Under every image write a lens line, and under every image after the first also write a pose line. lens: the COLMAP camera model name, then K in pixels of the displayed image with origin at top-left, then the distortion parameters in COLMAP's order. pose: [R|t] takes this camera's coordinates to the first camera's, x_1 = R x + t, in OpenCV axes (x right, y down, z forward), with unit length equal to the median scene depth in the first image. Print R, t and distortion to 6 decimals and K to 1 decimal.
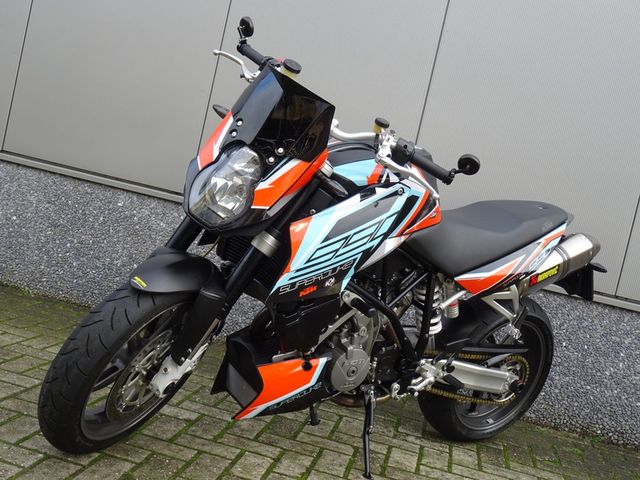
lens RADIAL K [[765.8, 0, 320.0], [0, 765.8, 240.0], [0, 0, 1]] dist [-0.004070, 0.000204]
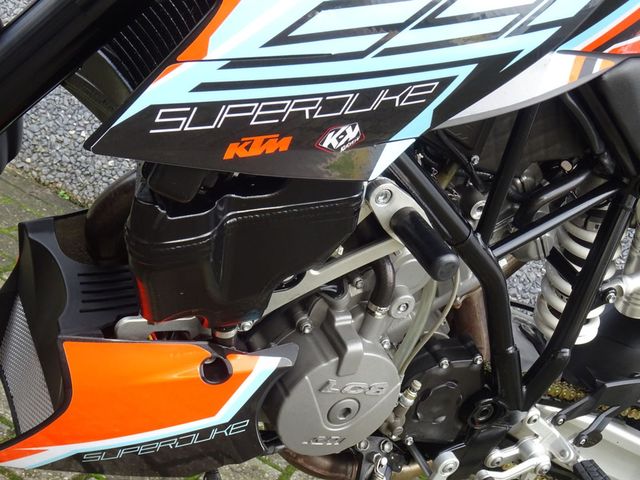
lens RADIAL K [[1053.3, 0, 320.0], [0, 1053.3, 240.0], [0, 0, 1]] dist [0.010172, 0.035847]
pose [[0.969401, 0.245443, -0.004305, 0.014858], [-0.242778, 0.961178, 0.131132, 0.038080], [0.036324, -0.126074, 0.991356, 0.543049]]
